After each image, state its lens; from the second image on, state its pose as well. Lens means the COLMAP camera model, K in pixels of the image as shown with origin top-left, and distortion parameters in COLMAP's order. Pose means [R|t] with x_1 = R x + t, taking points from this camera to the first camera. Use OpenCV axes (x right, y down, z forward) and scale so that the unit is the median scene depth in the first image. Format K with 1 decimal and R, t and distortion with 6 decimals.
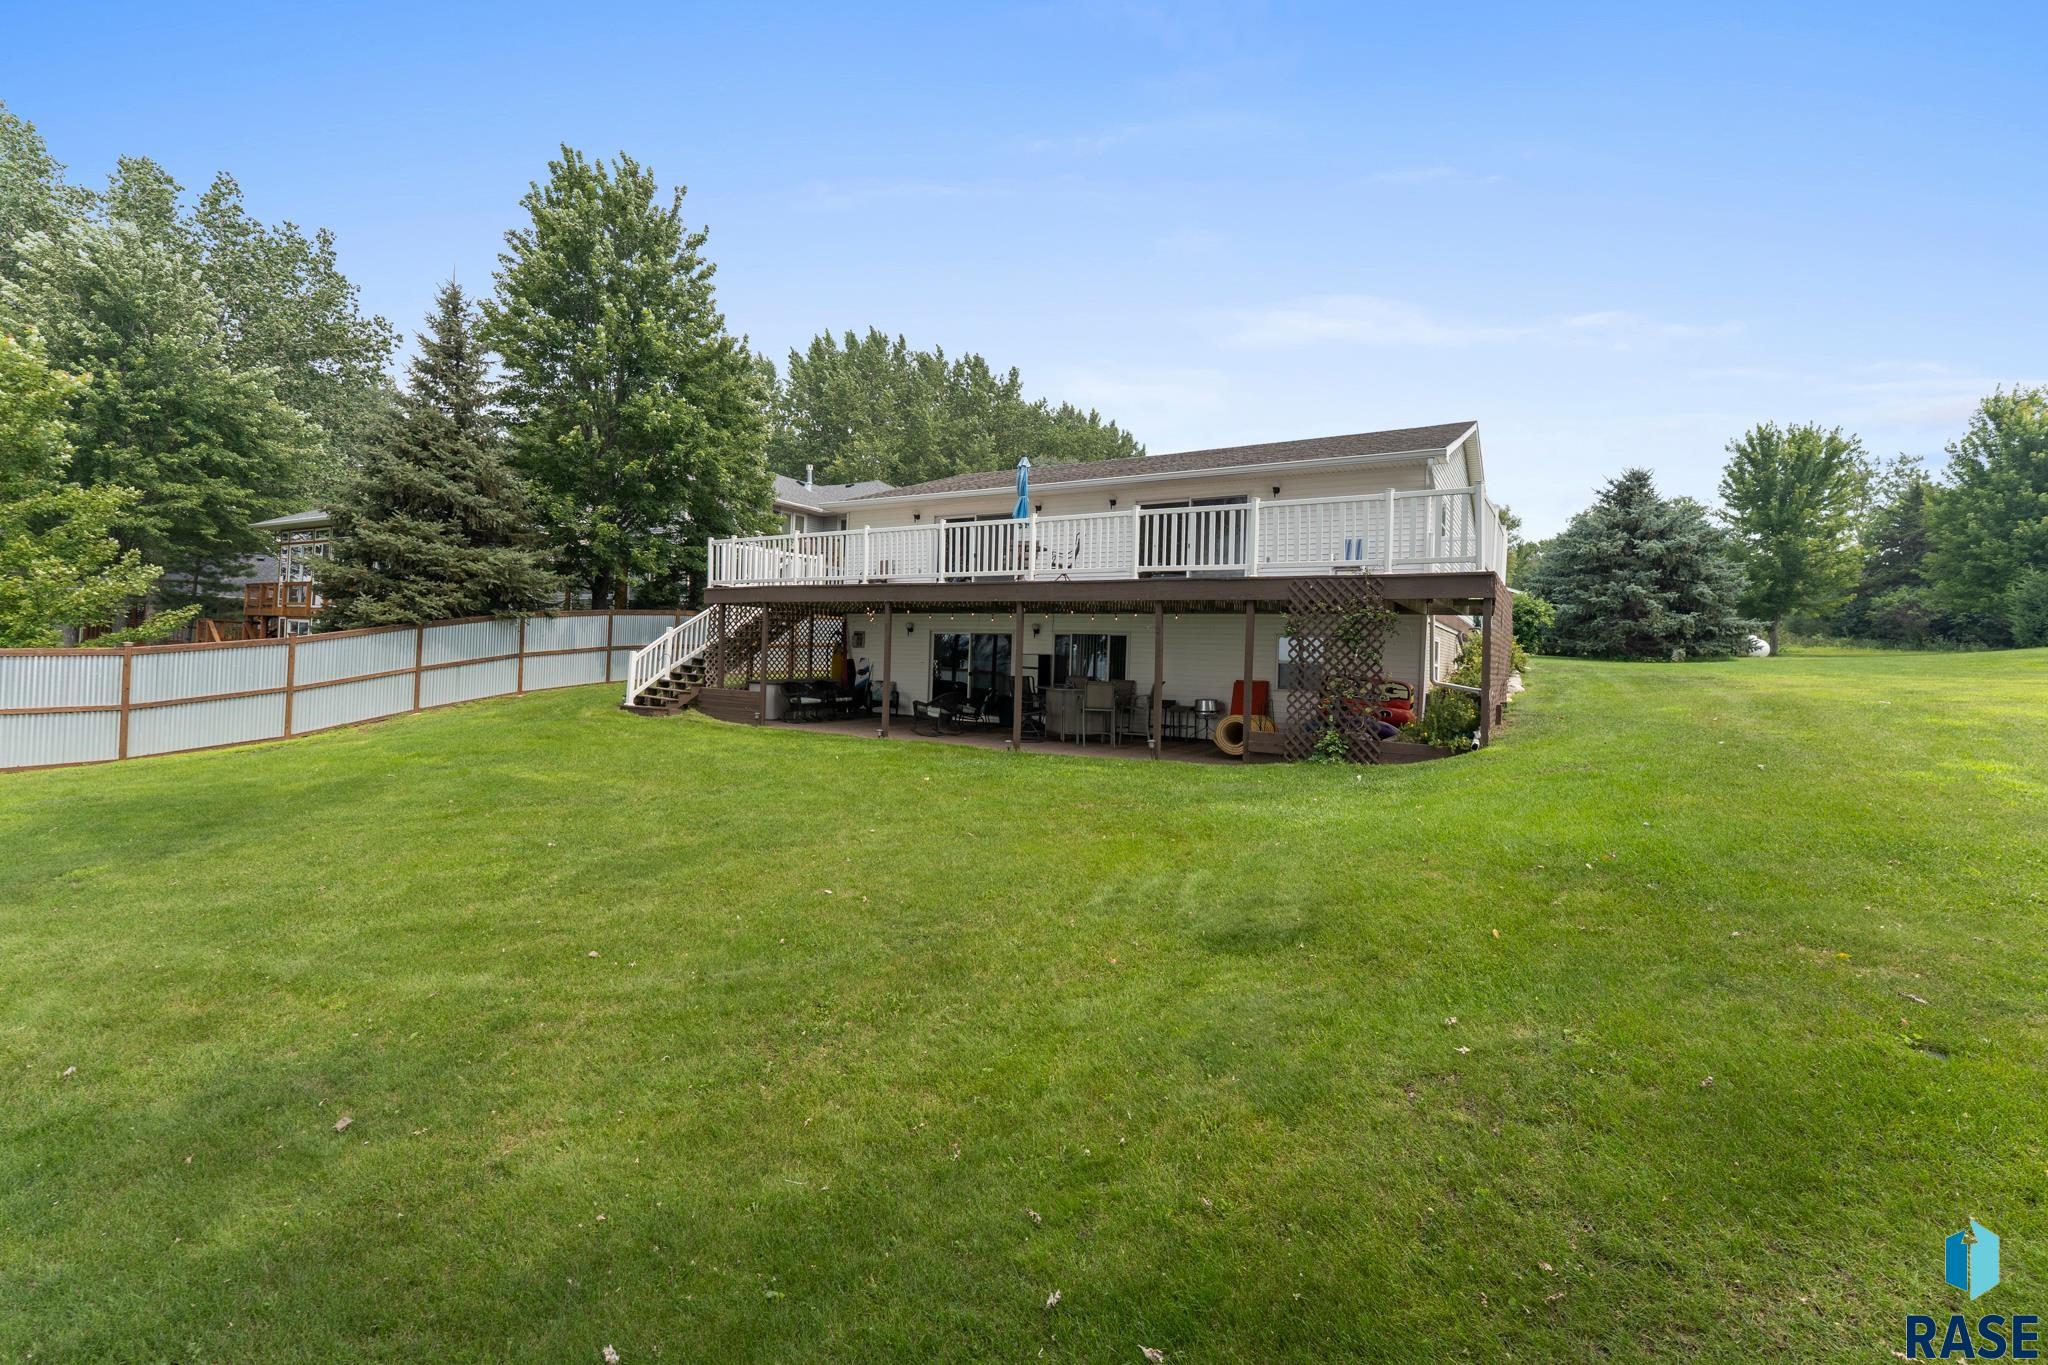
lens RADIAL K [[838.6, 0, 1017.6], [0, 838.6, 676.9], [0, 0, 1]] dist [0.001760, -0.000953]
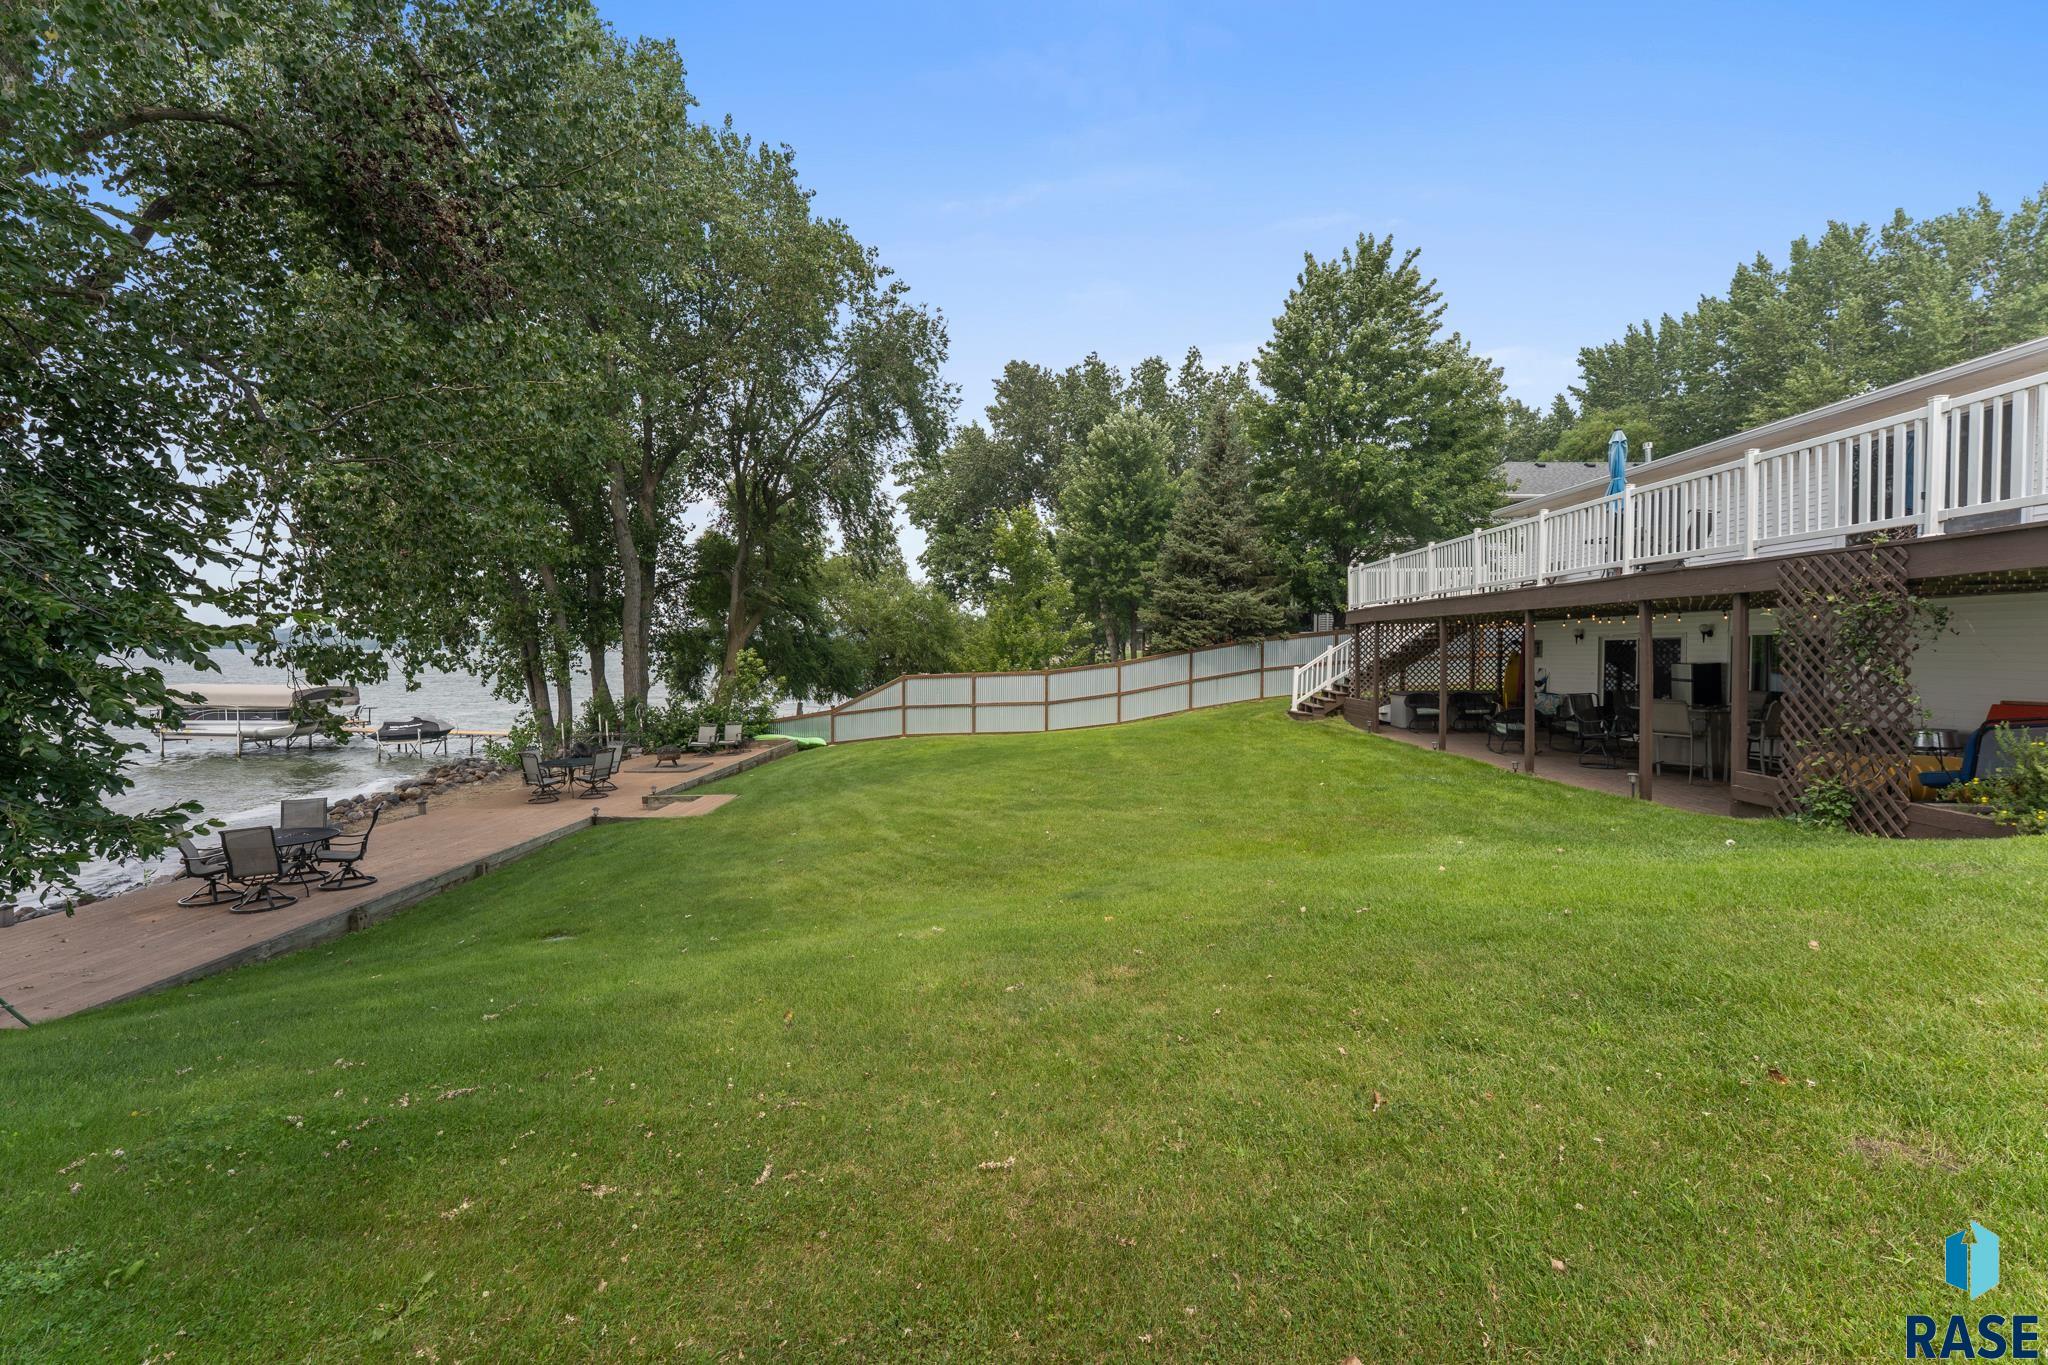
lens RADIAL K [[838.6, 0, 1055.3], [0, 838.6, 663.5], [0, 0, 1]] dist [0.001760, -0.000953]
pose [[0.505855, -0.016793, -0.862455, 0.395937], [-0.003207, 0.999767, -0.021348, -0.008056], [0.862613, 0.013565, 0.505683, 0.075268]]
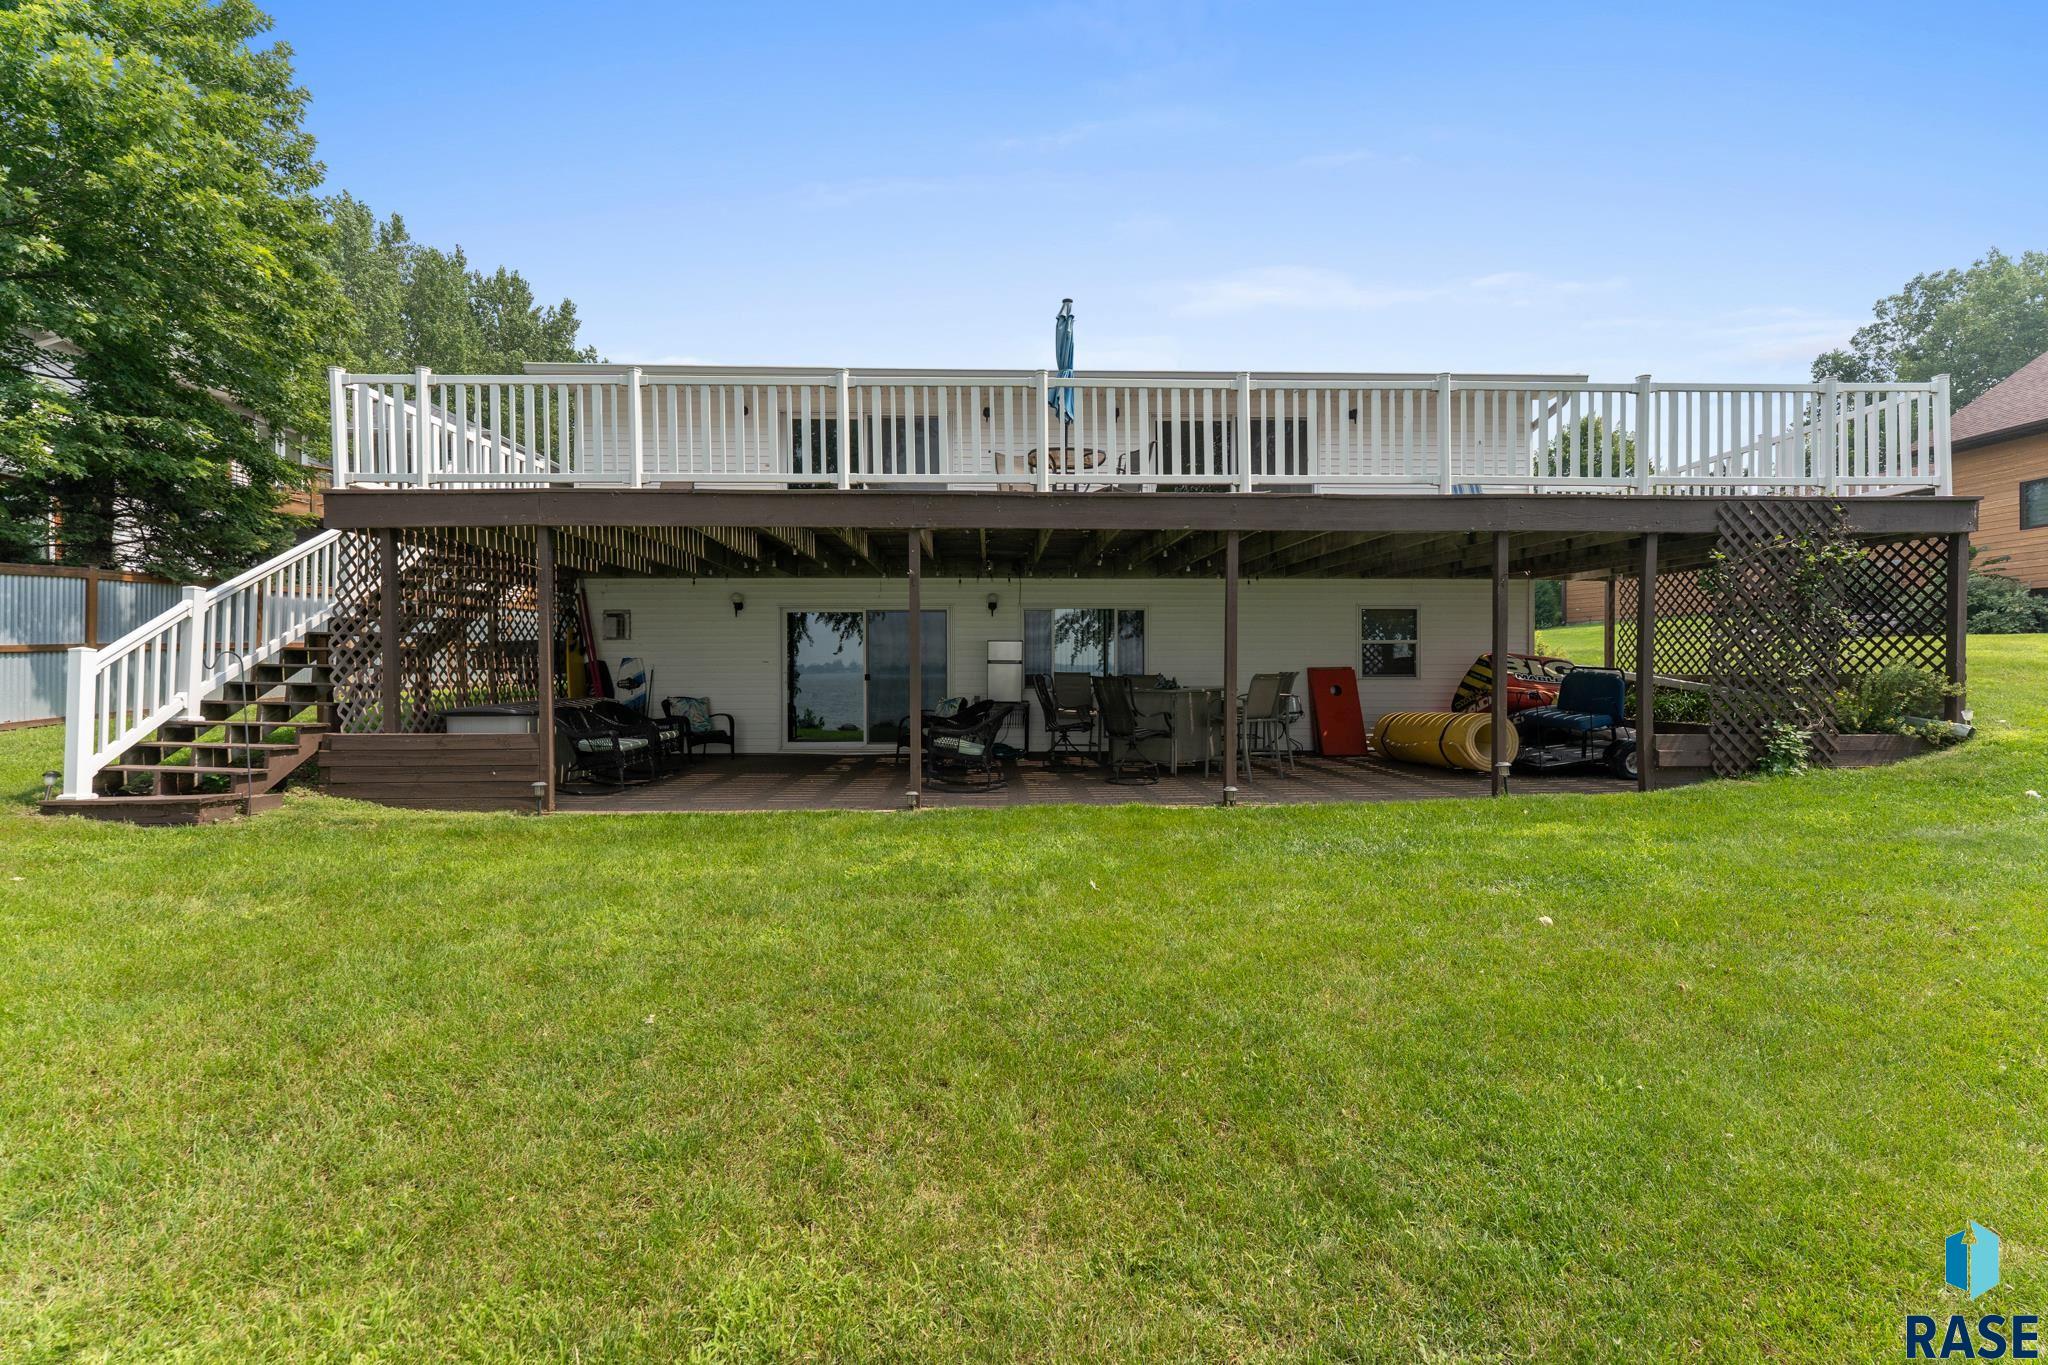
lens RADIAL K [[838.6, 0, 1019.4], [0, 838.6, 673.1], [0, 0, 1]] dist [0.001760, -0.000953]
pose [[0.850756, -0.035919, 0.524332, -0.289713], [0.040725, 0.999168, 0.002369, -0.004193], [-0.523981, 0.019337, 0.851511, 0.455966]]
